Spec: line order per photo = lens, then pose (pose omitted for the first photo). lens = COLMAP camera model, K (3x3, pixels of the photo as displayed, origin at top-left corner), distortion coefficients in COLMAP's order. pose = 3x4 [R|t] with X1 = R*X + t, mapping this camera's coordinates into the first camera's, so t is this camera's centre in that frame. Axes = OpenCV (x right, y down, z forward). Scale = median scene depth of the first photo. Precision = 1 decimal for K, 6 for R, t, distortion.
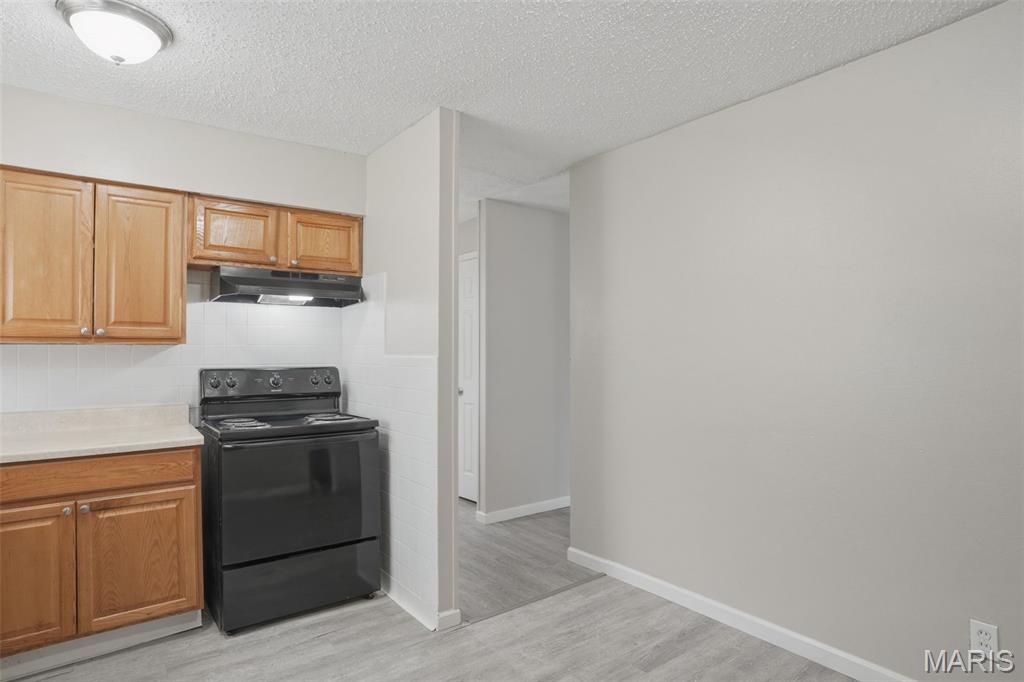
lens RADIAL K [[560.3, 0, 514.8], [0, 560.3, 342.0], [0, 0, 1]] dist [-0.046836, 0.015628]
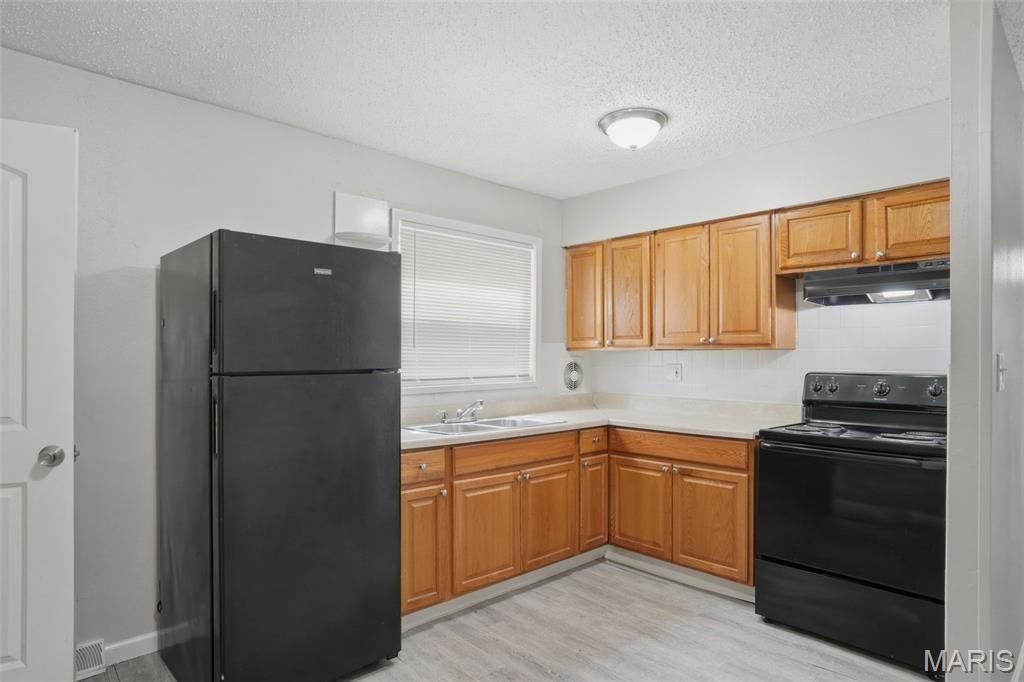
lens RADIAL K [[560.3, 0, 512.8], [0, 560.3, 351.1], [0, 0, 1]] dist [-0.046836, 0.015628]
pose [[0.113107, -0.004212, -0.993574, 0.443073], [0.014800, 0.999887, -0.002554, 0.003450], [0.993473, -0.014416, 0.113157, 0.359167]]
